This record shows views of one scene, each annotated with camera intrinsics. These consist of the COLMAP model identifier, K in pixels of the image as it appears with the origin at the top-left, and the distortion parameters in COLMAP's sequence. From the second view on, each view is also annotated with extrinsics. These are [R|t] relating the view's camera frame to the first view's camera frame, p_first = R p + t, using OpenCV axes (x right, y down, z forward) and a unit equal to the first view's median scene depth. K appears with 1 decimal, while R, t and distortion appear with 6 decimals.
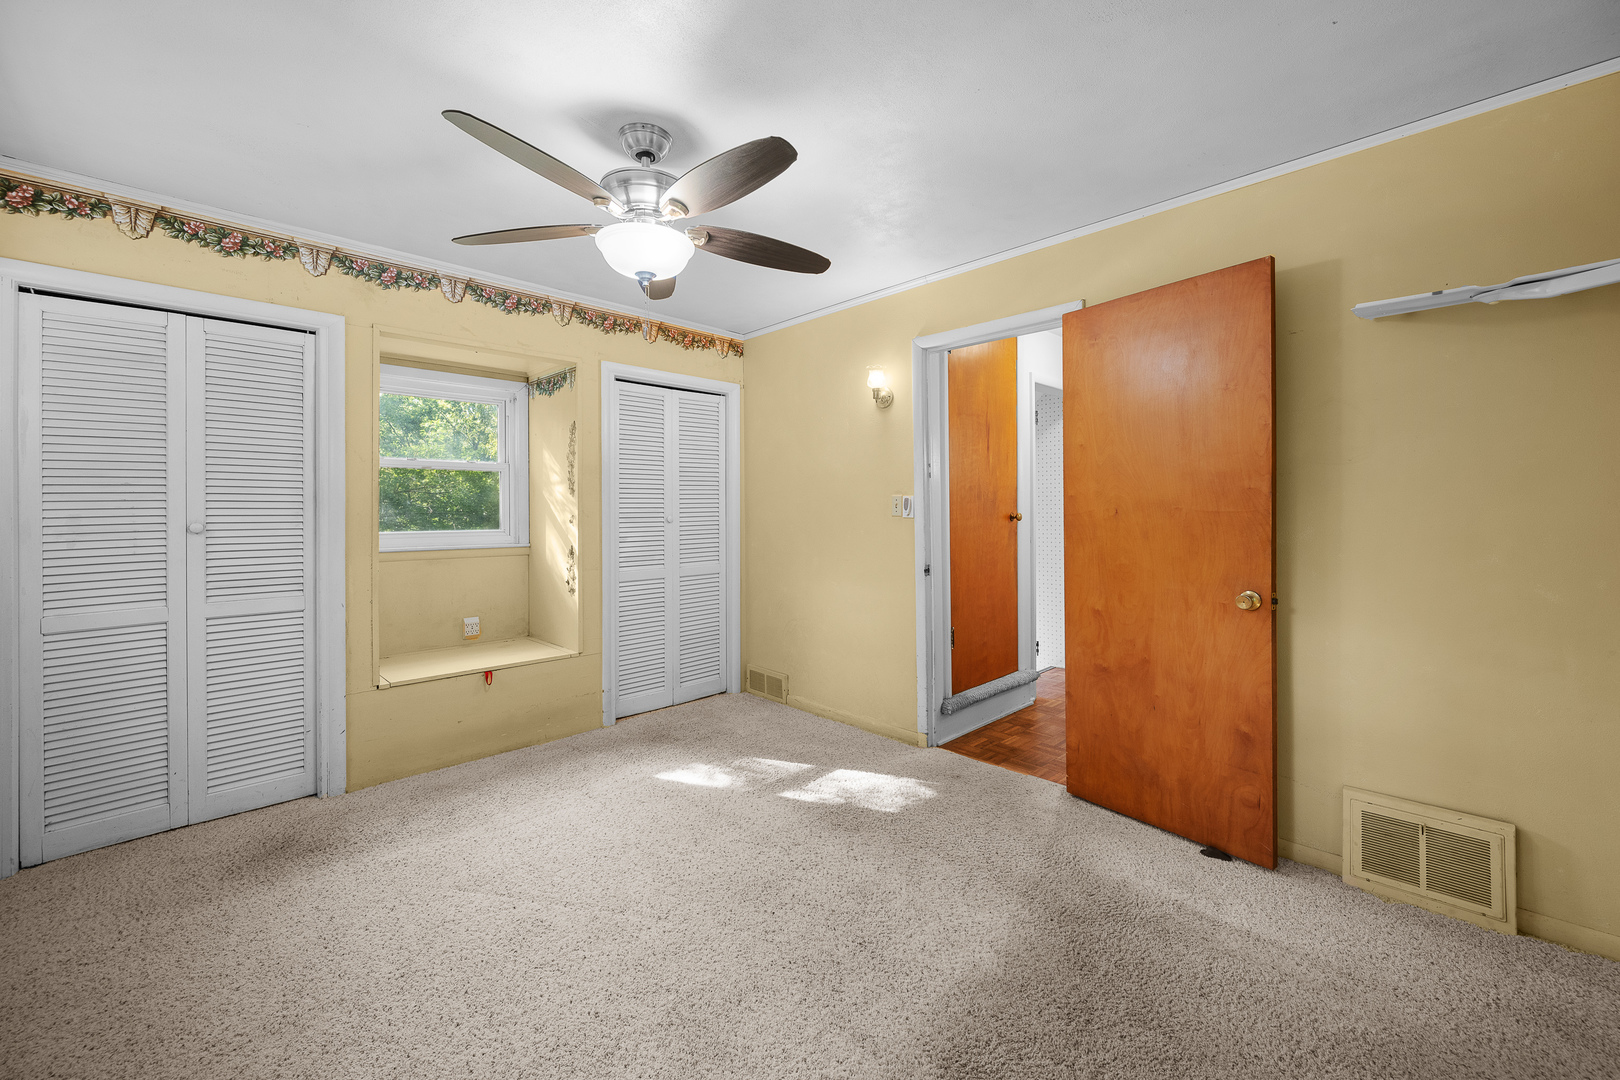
lens RADIAL K [[638.0, 0, 816.9], [0, 638.0, 516.2], [0, 0, 1]] dist [-0.000364, 0.000096]
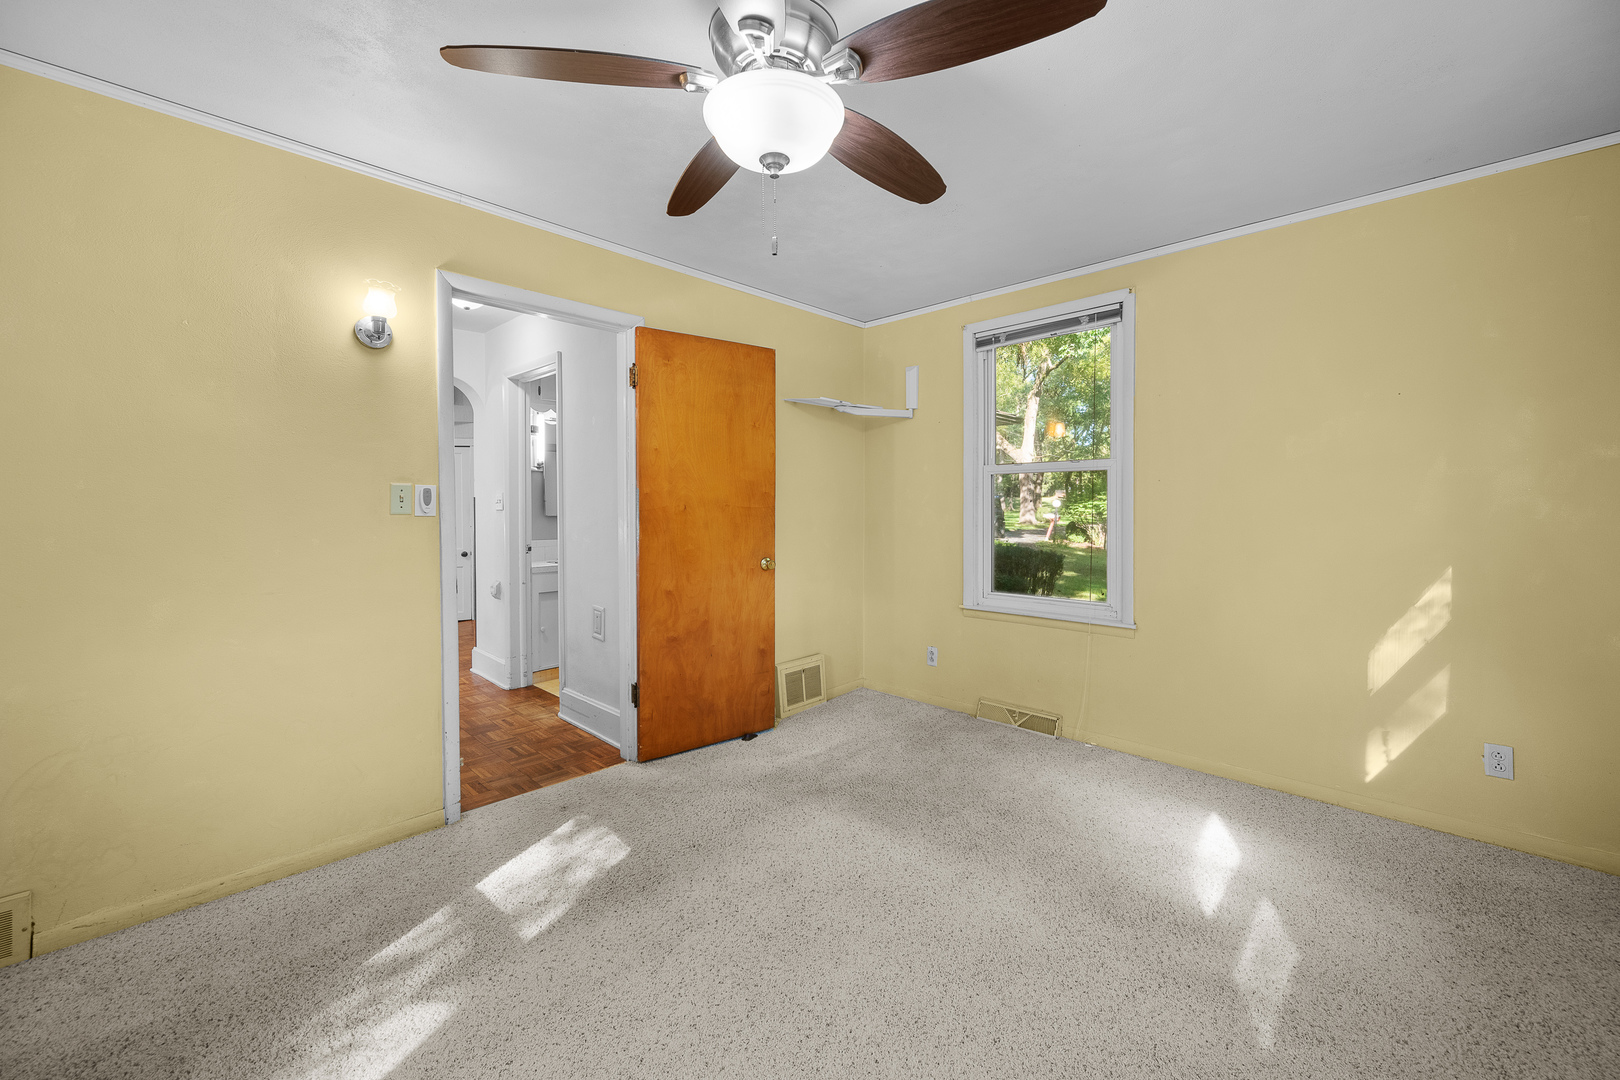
lens RADIAL K [[638.0, 0, 816.9], [0, 638.0, 516.2], [0, 0, 1]] dist [-0.000364, 0.000096]
pose [[-0.013977, -0.015612, 0.999780, -0.726169], [0.005724, 0.999860, 0.015693, -0.007723], [-0.999886, 0.005942, -0.013886, 0.725688]]
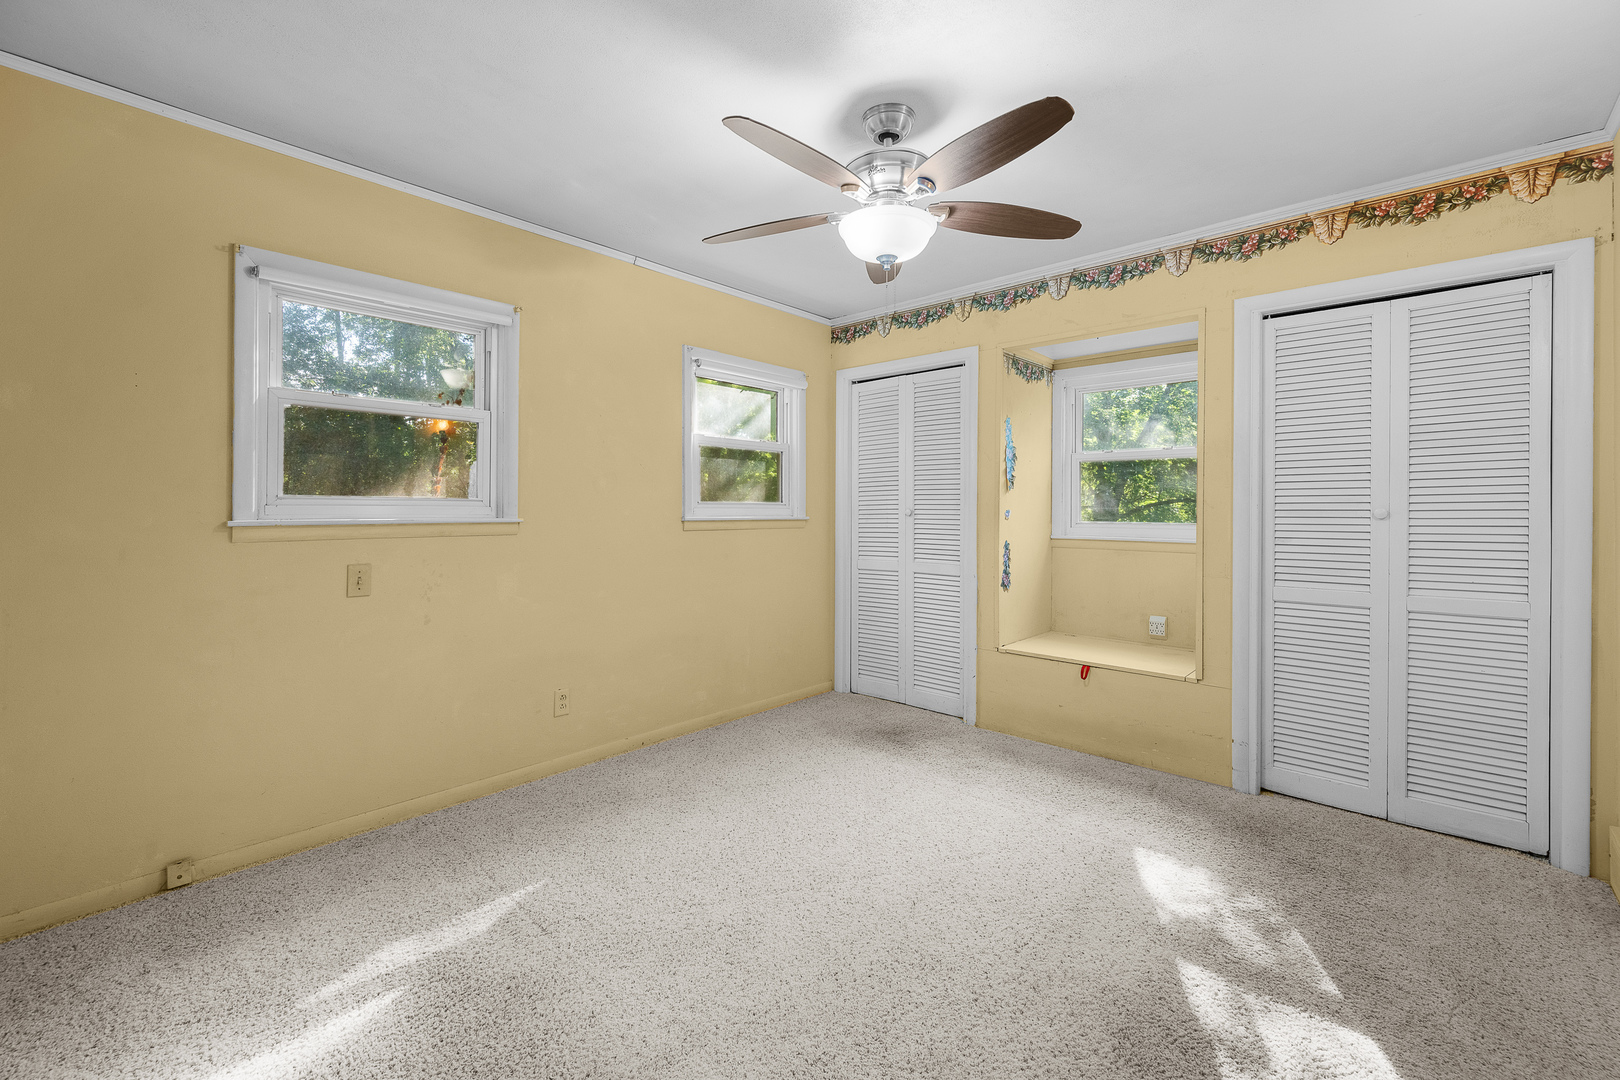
lens RADIAL K [[702.8, 0, 803.6], [0, 702.8, 497.9], [0, 0, 1]] dist [0.001355, -0.000011]
pose [[0.027927, -0.002503, -0.999607, 0.634846], [-0.003524, 0.999990, -0.002602, -0.009537], [0.999604, 0.003595, 0.027917, 0.628964]]
